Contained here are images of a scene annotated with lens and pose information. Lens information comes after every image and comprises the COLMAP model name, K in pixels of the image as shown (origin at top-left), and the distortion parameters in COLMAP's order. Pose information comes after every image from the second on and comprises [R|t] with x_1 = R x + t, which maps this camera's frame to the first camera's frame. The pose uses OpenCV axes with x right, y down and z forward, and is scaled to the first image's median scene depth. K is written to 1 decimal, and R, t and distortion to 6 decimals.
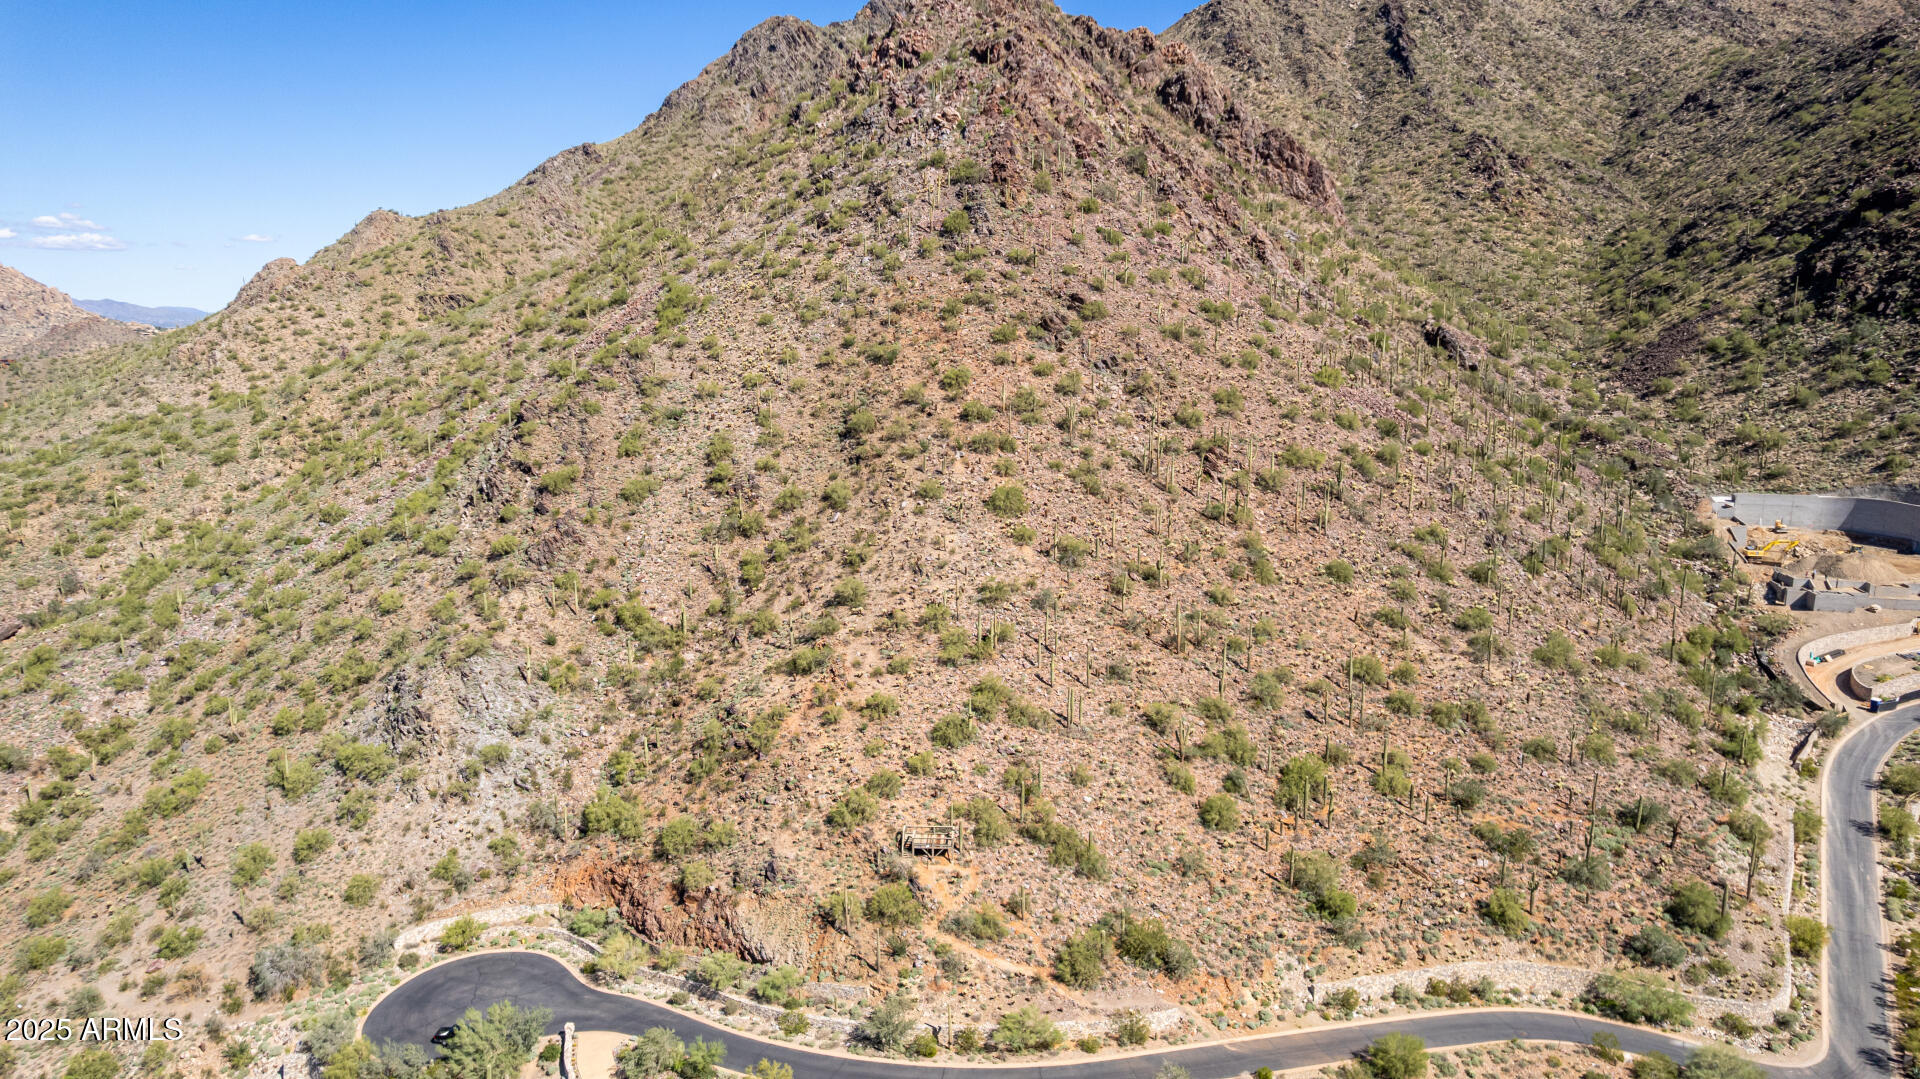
lens RADIAL K [[1229.9, 0, 962.2], [0, 1229.9, 536.6], [0, 0, 1]] dist [-0.073426, 0.066757]
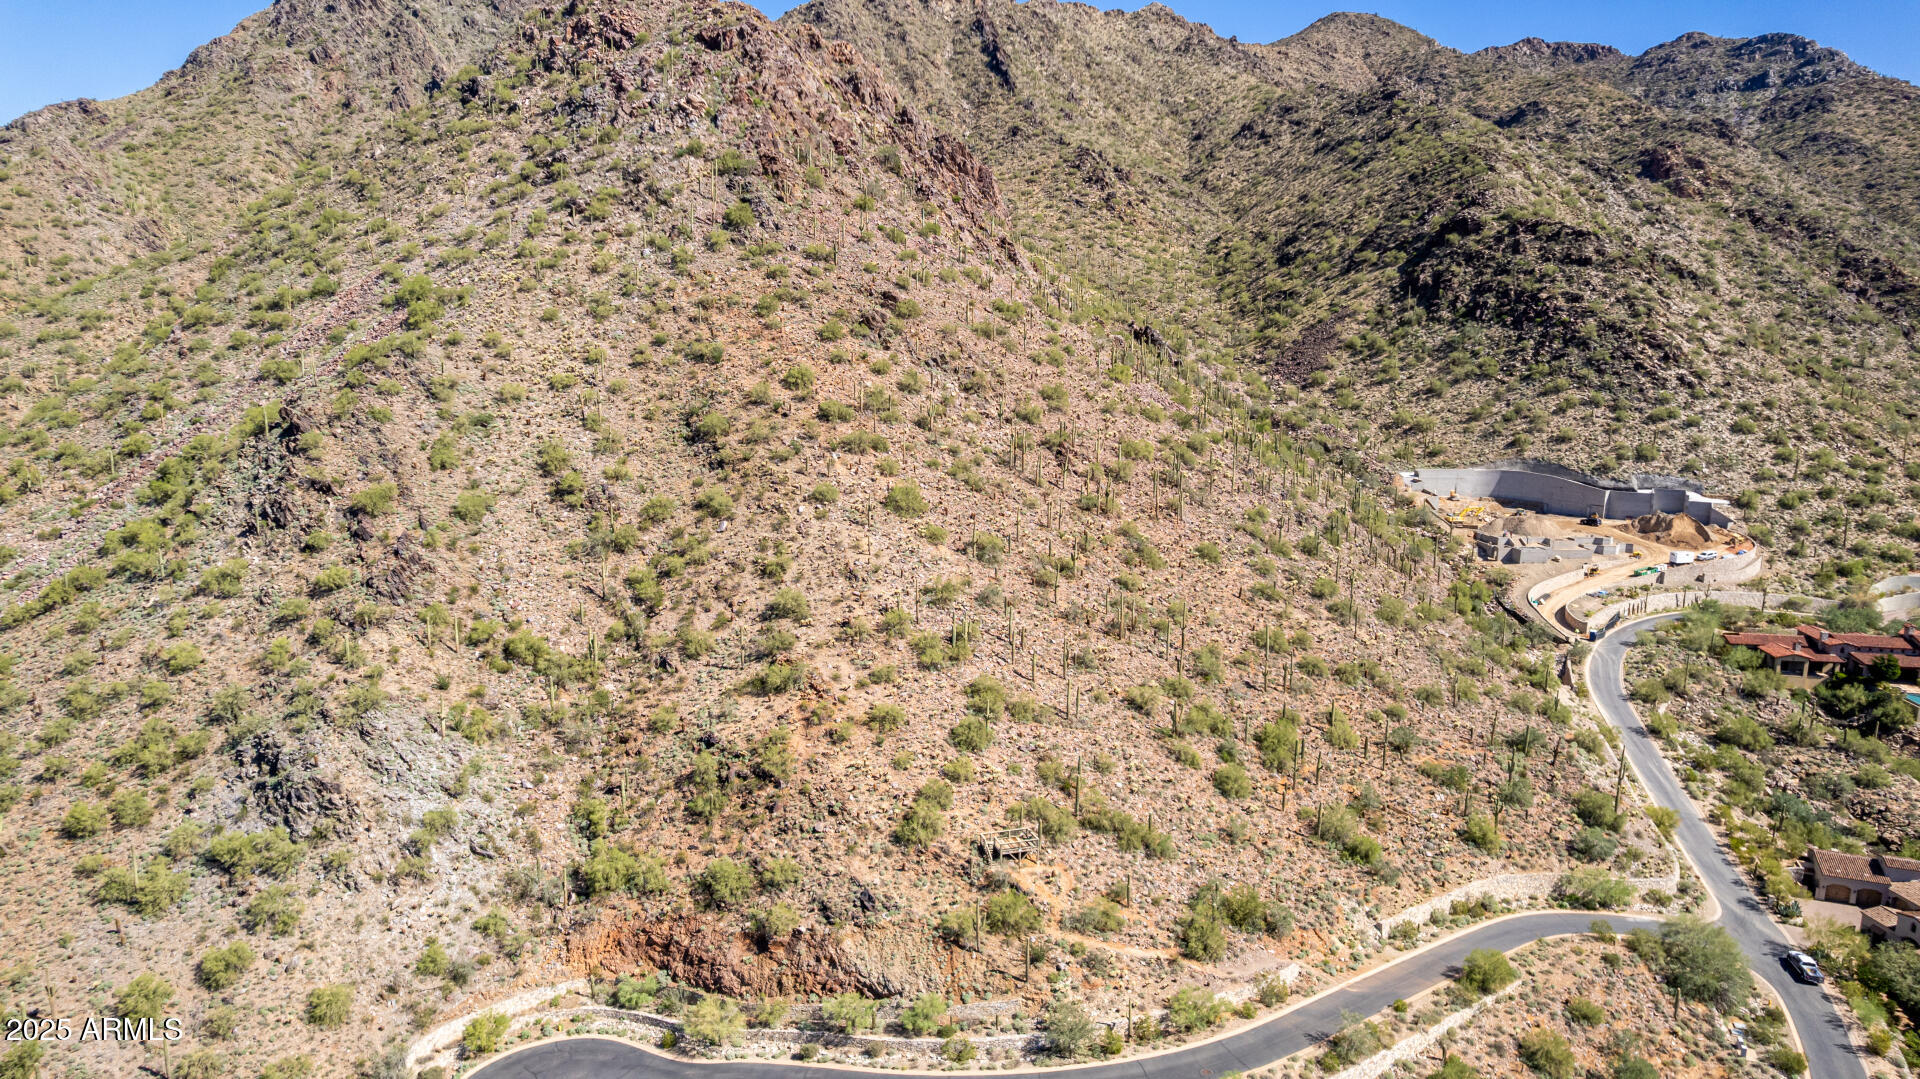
lens RADIAL K [[1229.9, 0, 962.2], [0, 1229.9, 536.6], [0, 0, 1]] dist [-0.073426, 0.066757]
pose [[0.933158, -0.052361, 0.355632, -0.252547], [0.051372, 0.998605, 0.012232, -0.009393], [-0.355776, 0.006855, 0.934546, 0.054227]]
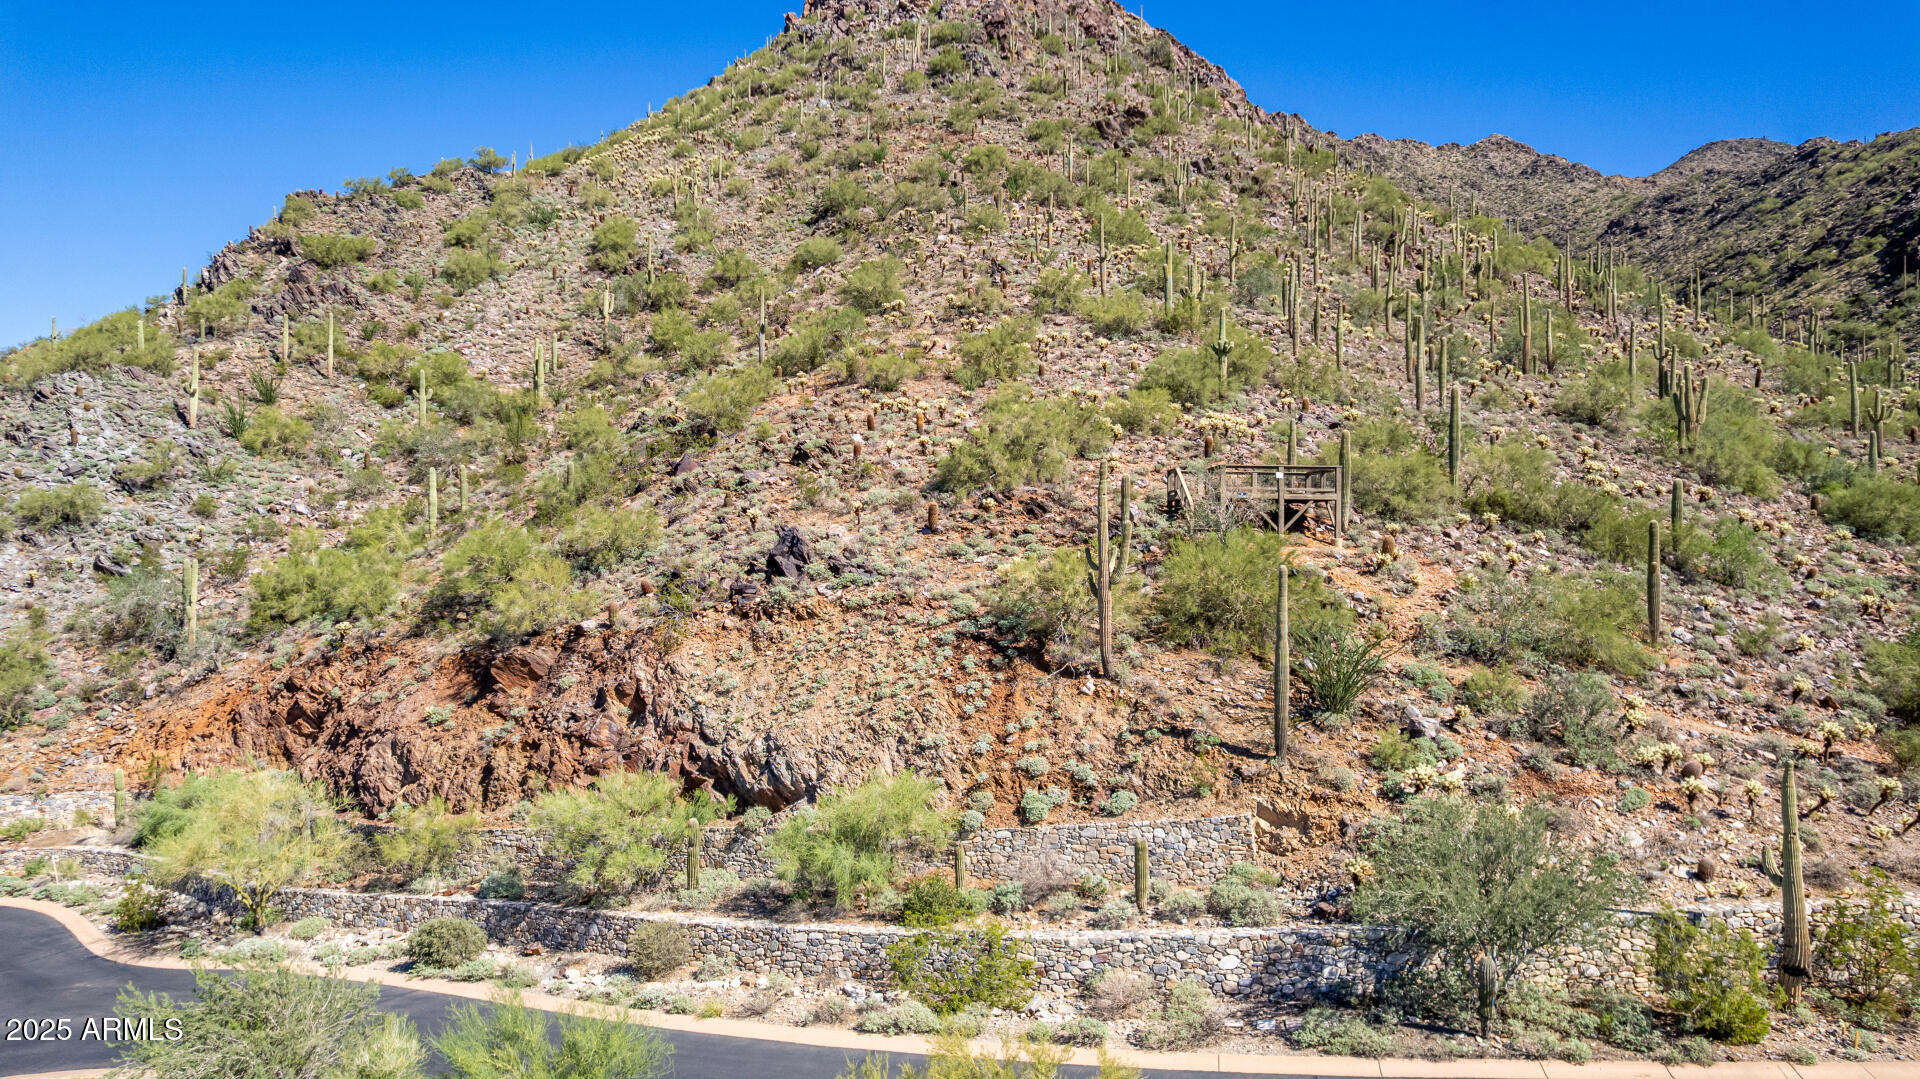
lens RADIAL K [[1229.9, 0, 962.2], [0, 1229.9, 536.6], [0, 0, 1]] dist [-0.073426, 0.066757]
pose [[0.994399, 0.011682, 0.105048, -0.089491], [0.007528, 0.983521, -0.180636, 0.200724], [-0.105427, 0.180415, 0.977924, 0.426269]]
